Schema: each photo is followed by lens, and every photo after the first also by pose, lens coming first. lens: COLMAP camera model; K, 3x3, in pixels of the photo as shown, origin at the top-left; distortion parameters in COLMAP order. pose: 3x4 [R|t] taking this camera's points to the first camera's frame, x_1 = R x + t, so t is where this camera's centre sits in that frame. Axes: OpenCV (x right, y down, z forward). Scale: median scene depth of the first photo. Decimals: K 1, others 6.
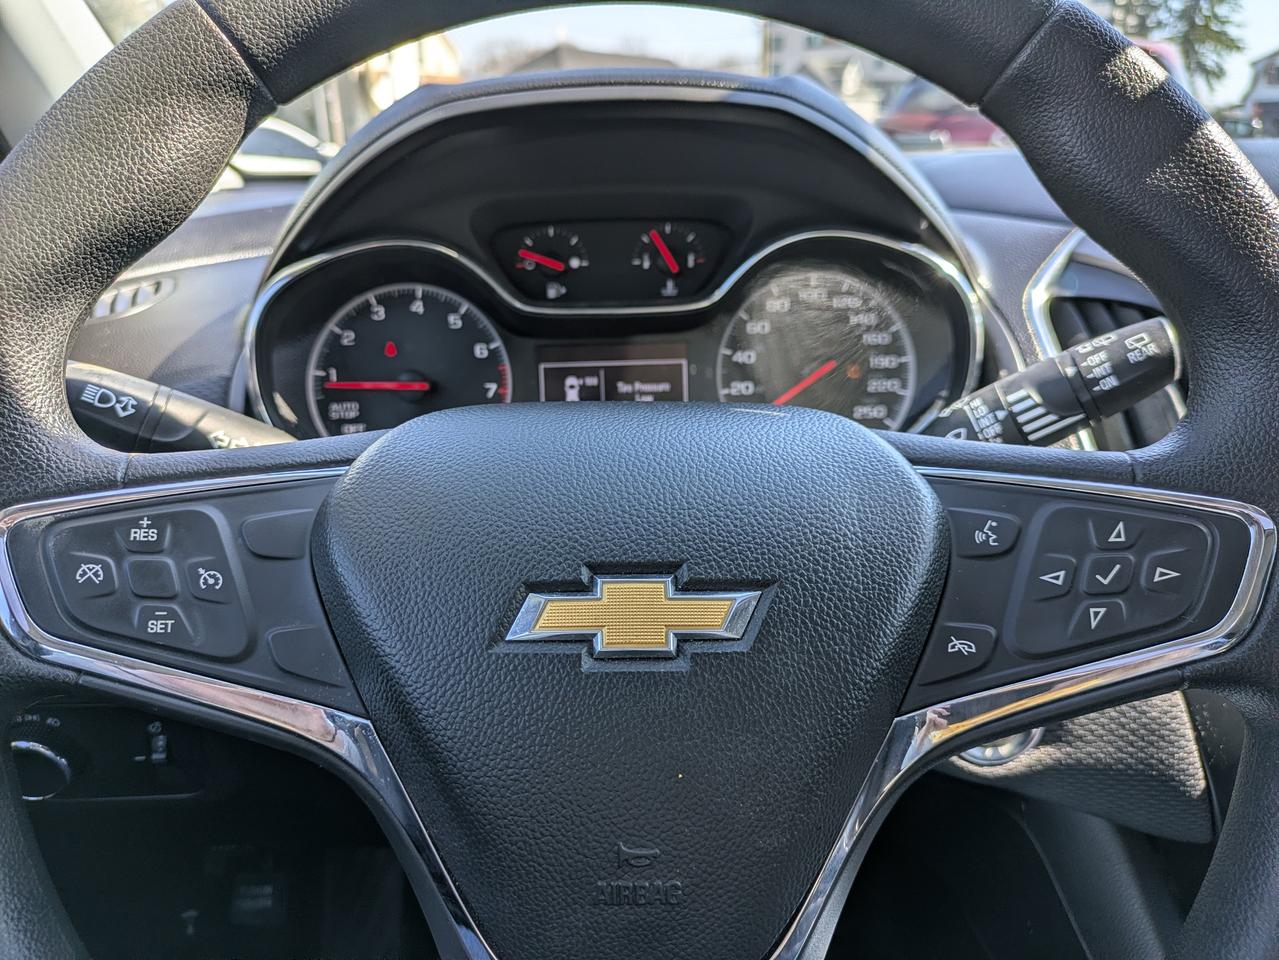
lens RADIAL K [[938.0, 0, 639.5], [0, 938.0, 480.0], [0, 0, 1]] dist [-0.008256, -0.002402]
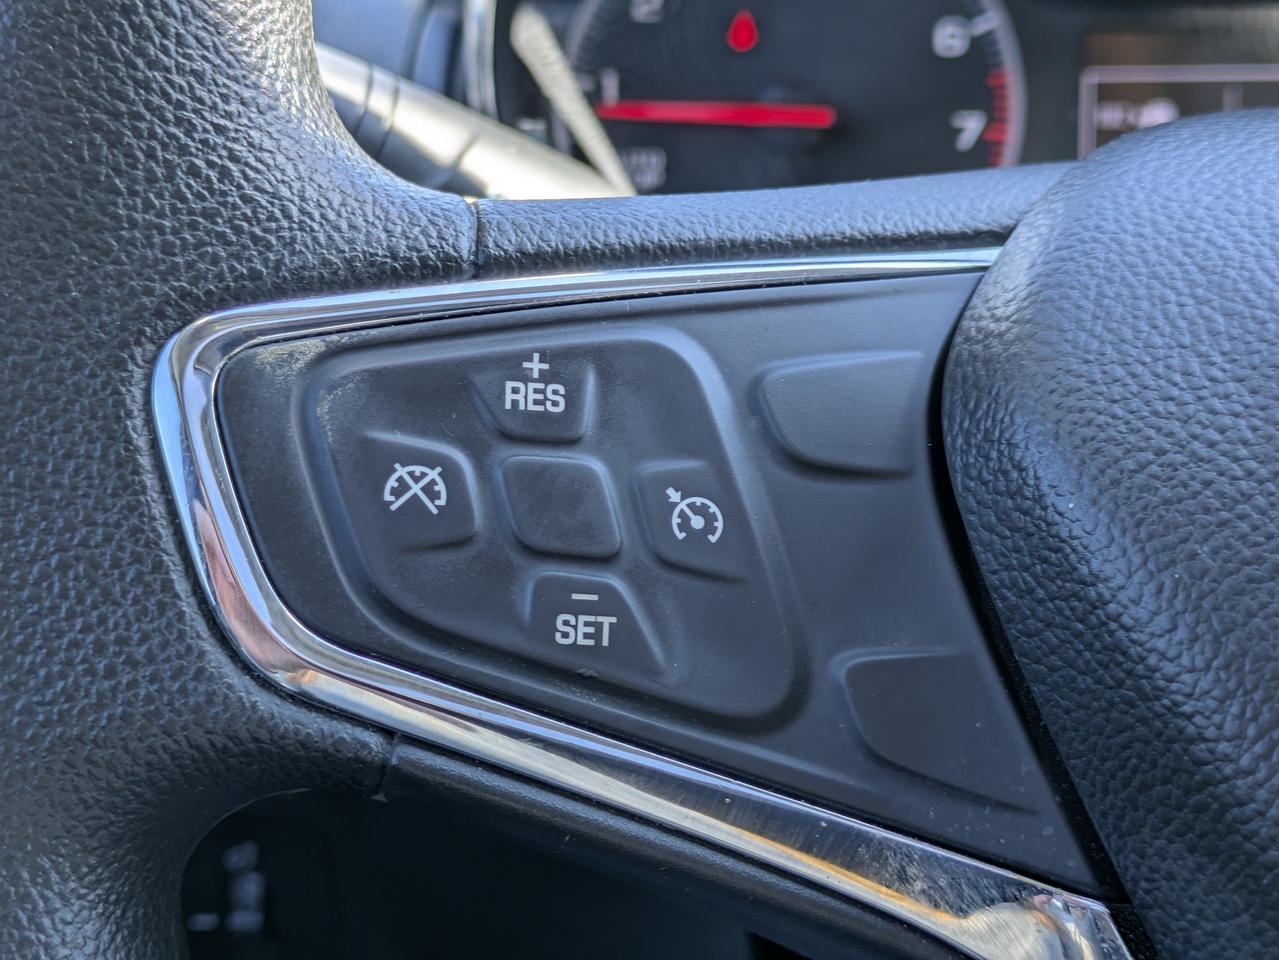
lens RADIAL K [[1847.2, 0, 639.5], [0, 1847.2, 480.0], [0, 0, 1]] dist [0.045248, -0.029706]
pose [[0.994155, 0.043300, -0.098899, -0.408072], [-0.038522, 0.998020, 0.049722, 0.053118], [0.100857, -0.045622, 0.993854, 0.231266]]
